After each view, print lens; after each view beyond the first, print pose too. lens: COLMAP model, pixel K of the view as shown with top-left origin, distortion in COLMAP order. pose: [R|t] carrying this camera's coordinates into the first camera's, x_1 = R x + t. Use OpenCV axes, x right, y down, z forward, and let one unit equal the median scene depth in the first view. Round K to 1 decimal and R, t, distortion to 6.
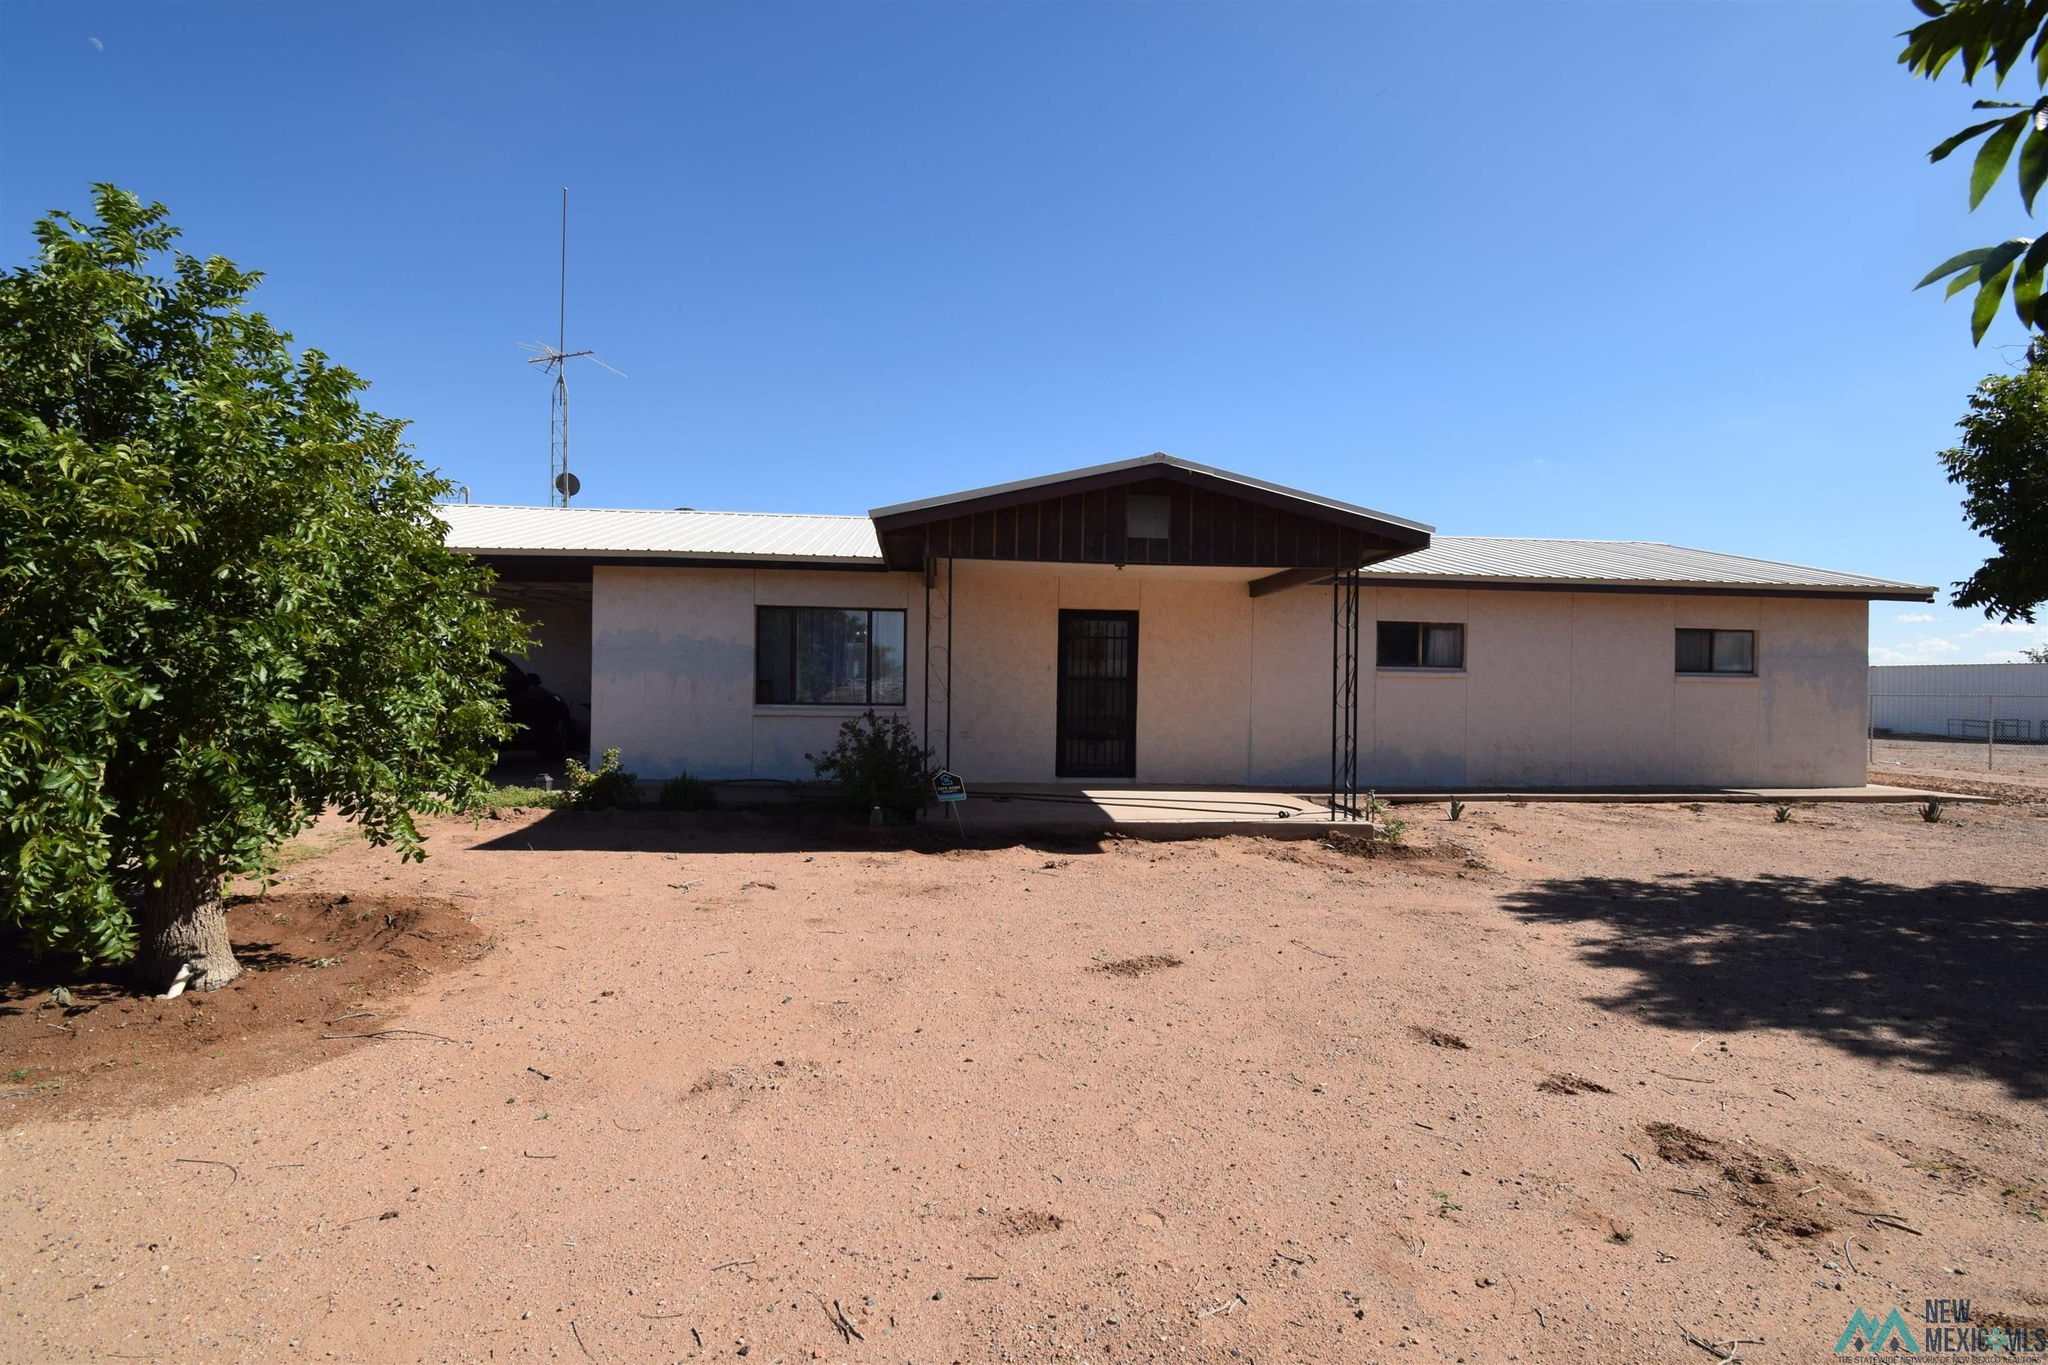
lens RADIAL K [[950.0, 0, 1024.0], [0, 950.0, 682.5], [0, 0, 1]] dist [0.020570, -0.030843]
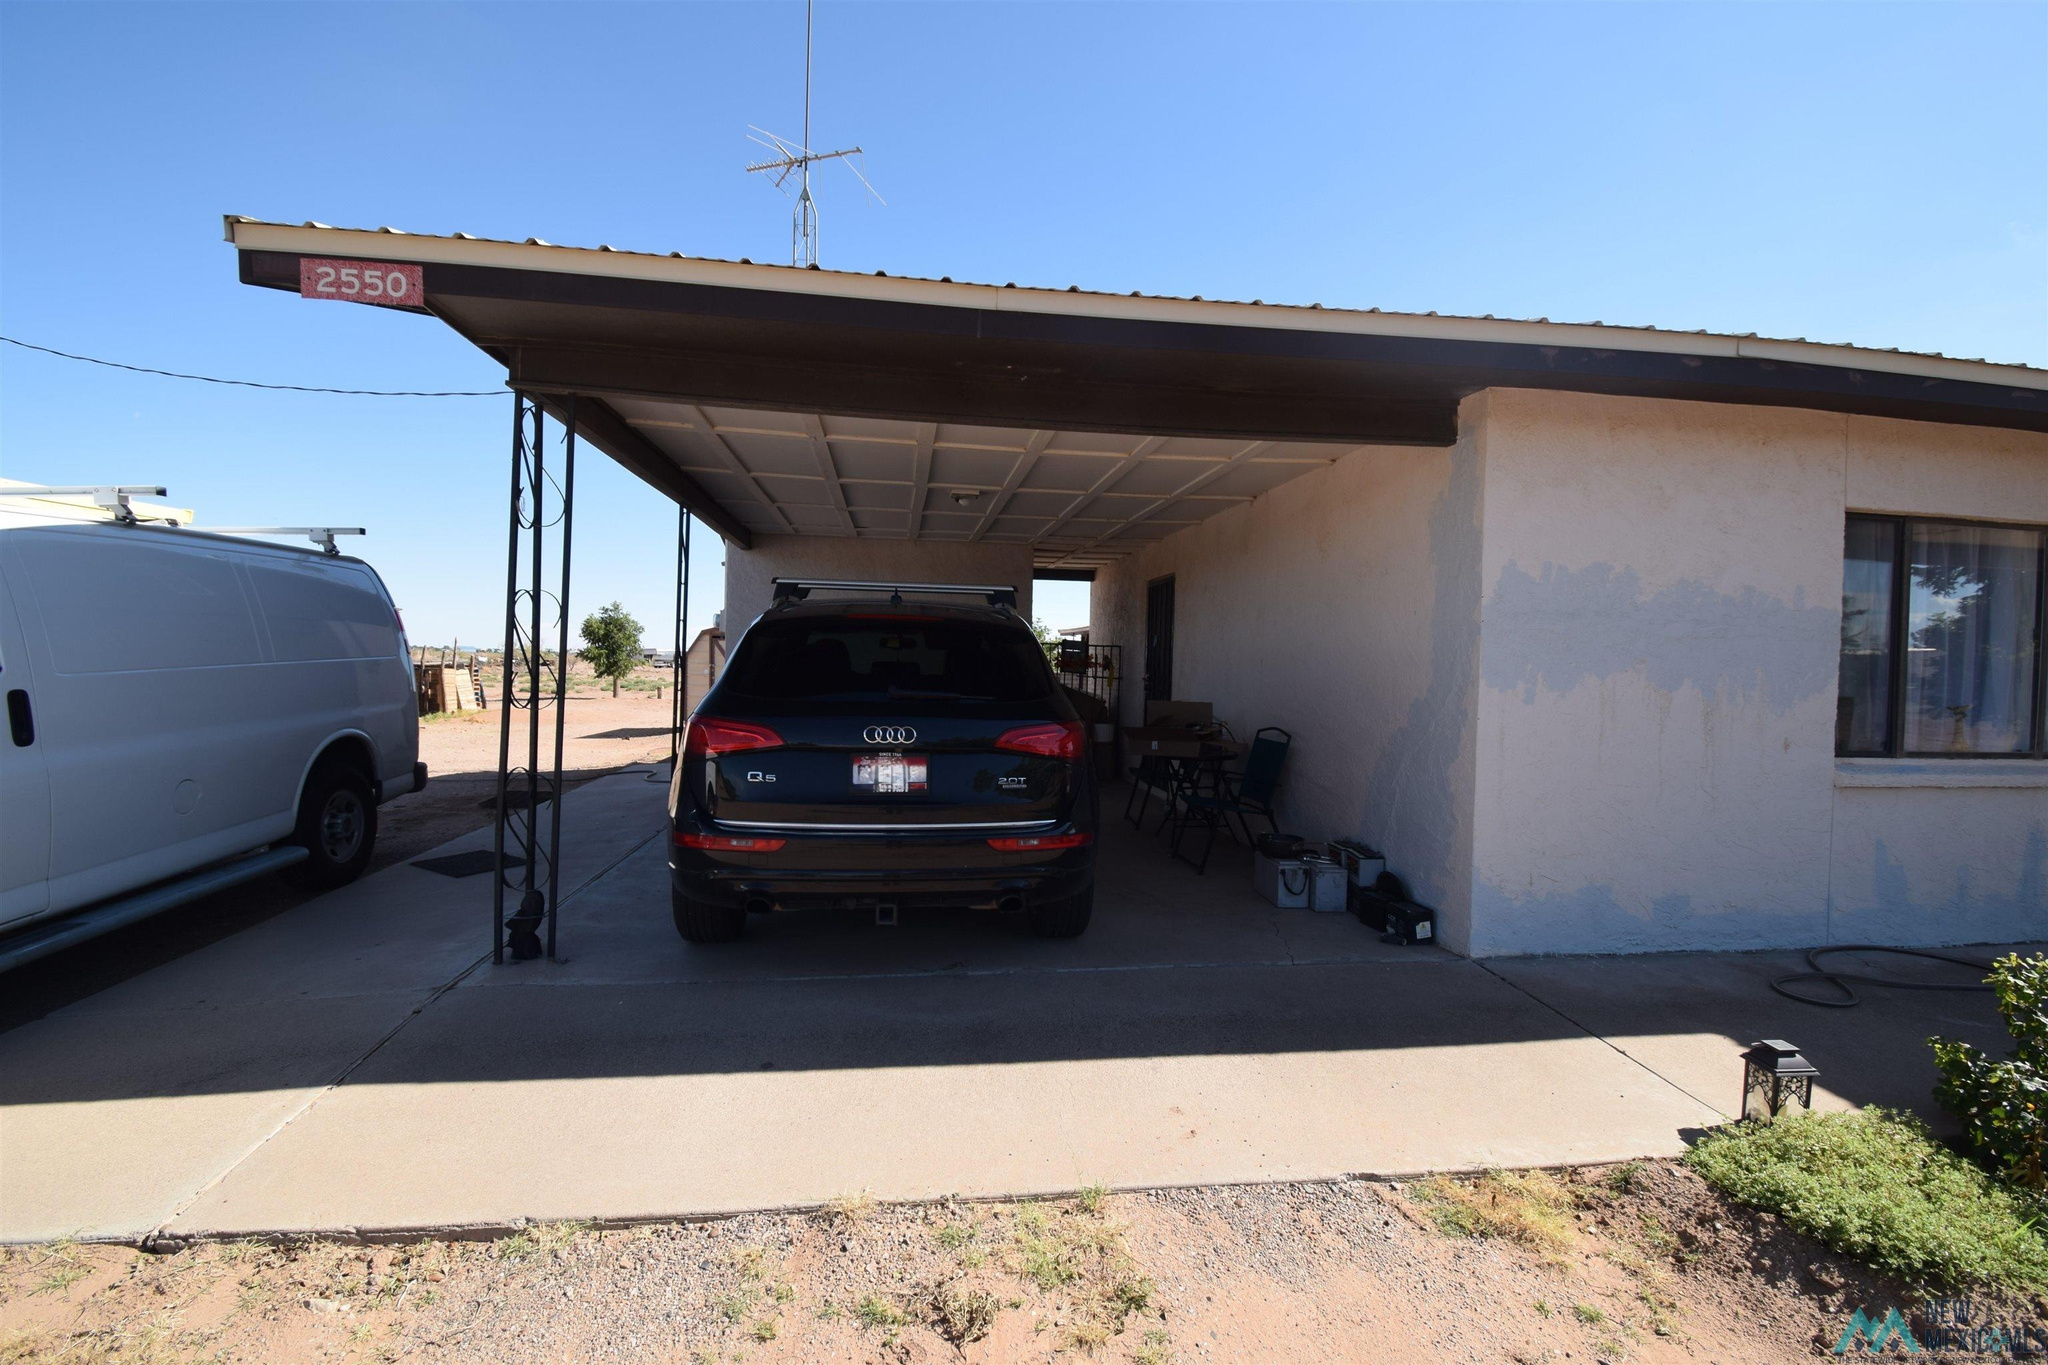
lens RADIAL K [[950.0, 0, 1024.0], [0, 950.0, 682.5], [0, 0, 1]] dist [0.020570, -0.030843]
pose [[0.997784, 0.005588, 0.066295, -0.657548], [-0.006955, 0.999767, 0.020411, -0.014563], [-0.066166, -0.020827, 0.997591, 0.632025]]
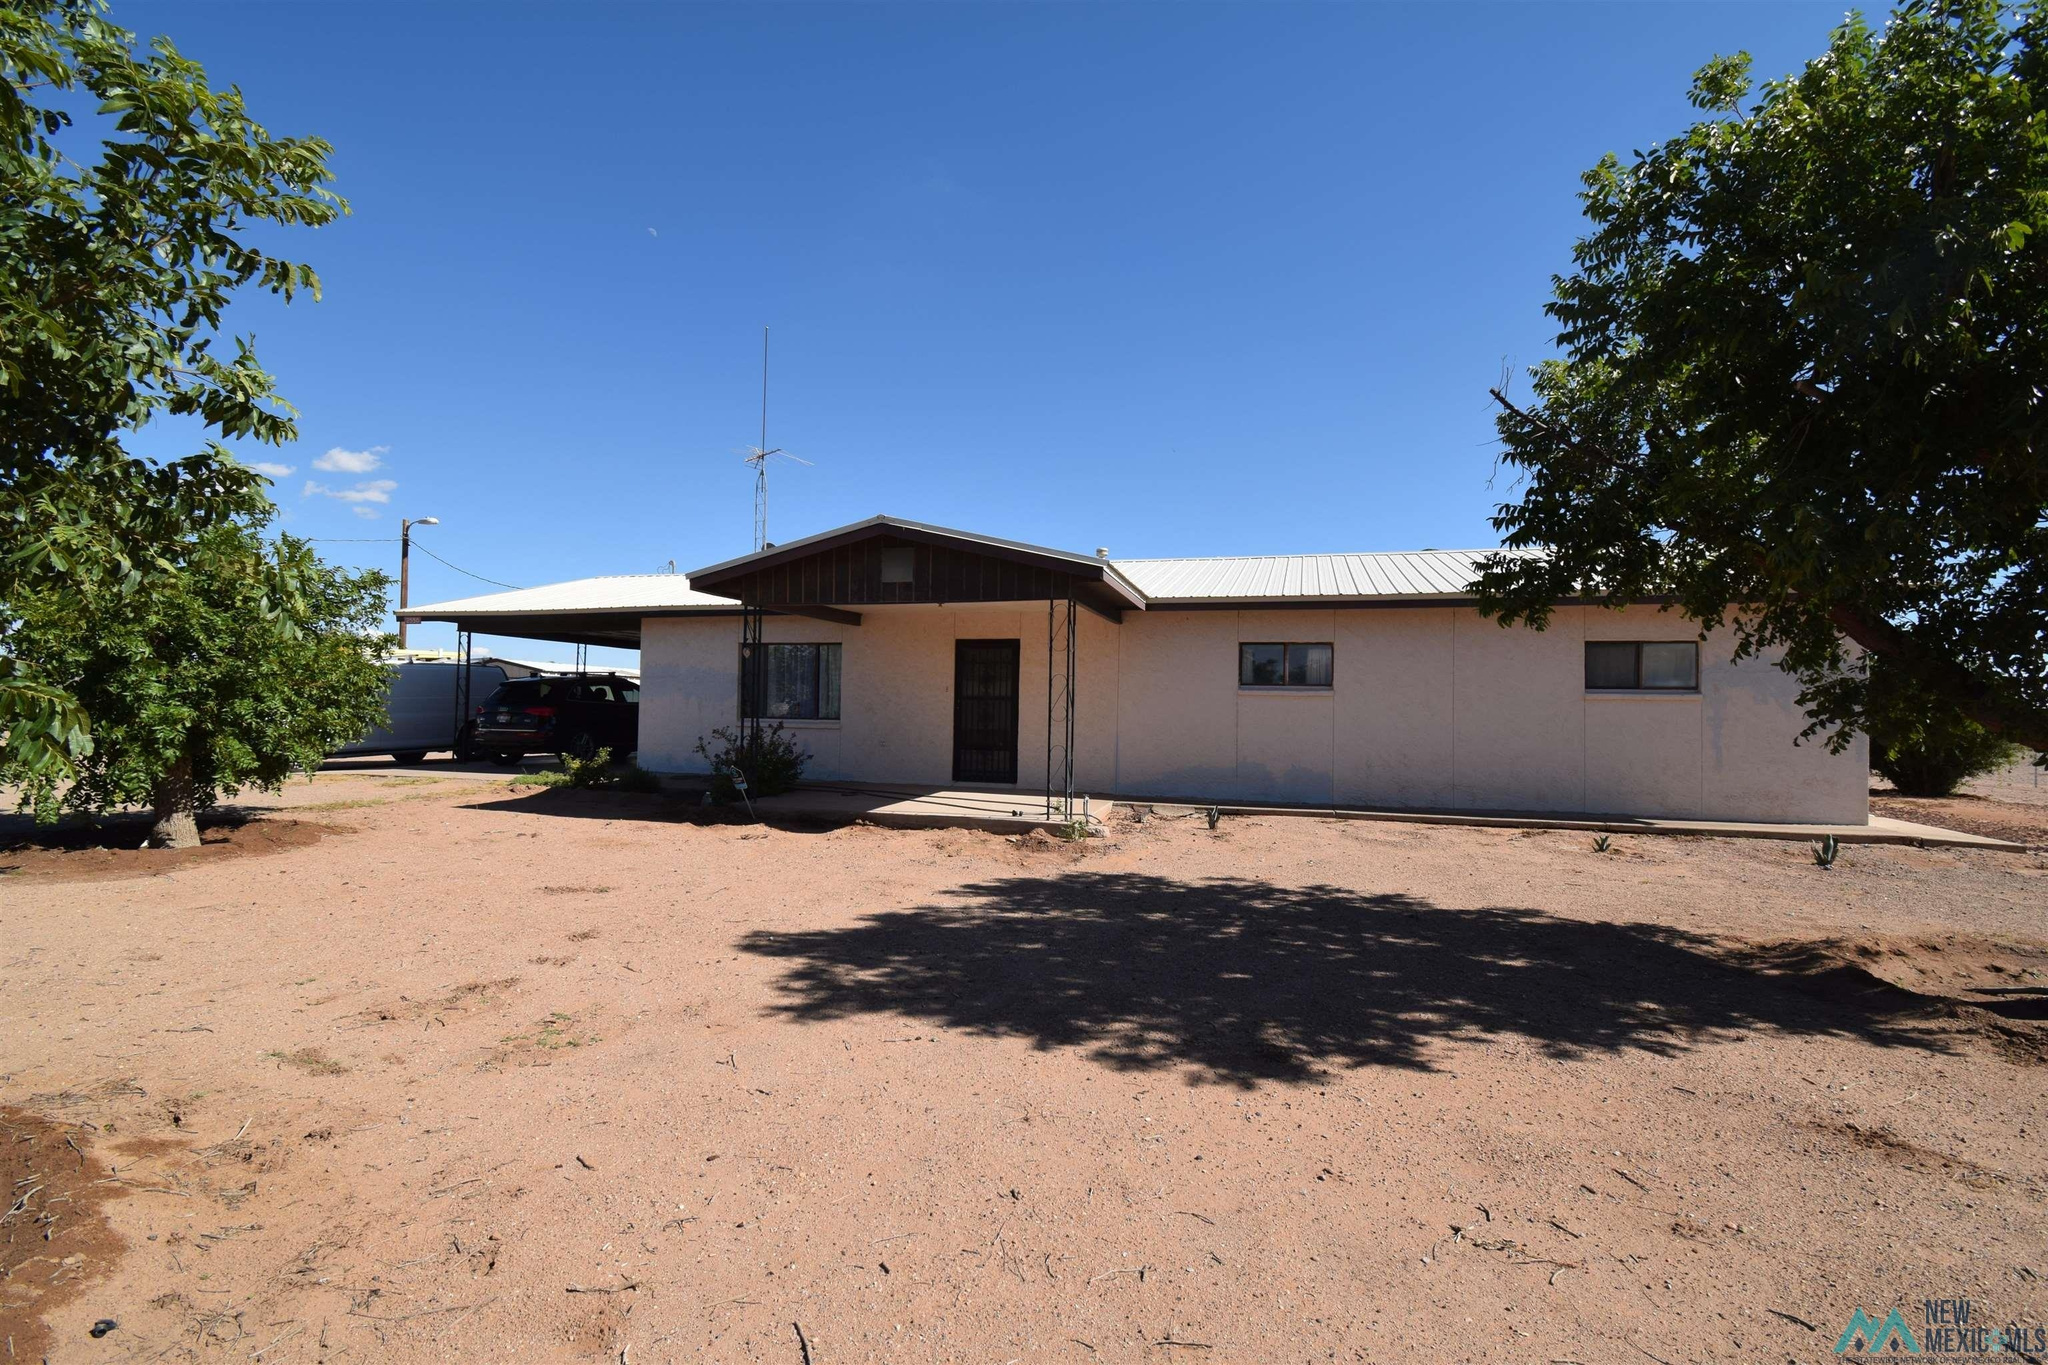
lens RADIAL K [[904.2, 0, 1024.0], [0, 904.2, 682.5], [0, 0, 1]] dist [0.019390, -0.026101]
pose [[0.926975, -0.009543, -0.375001, 0.563126], [-0.000776, 0.999625, -0.027357, 0.007768], [0.375121, 0.025650, 0.926621, -0.017463]]
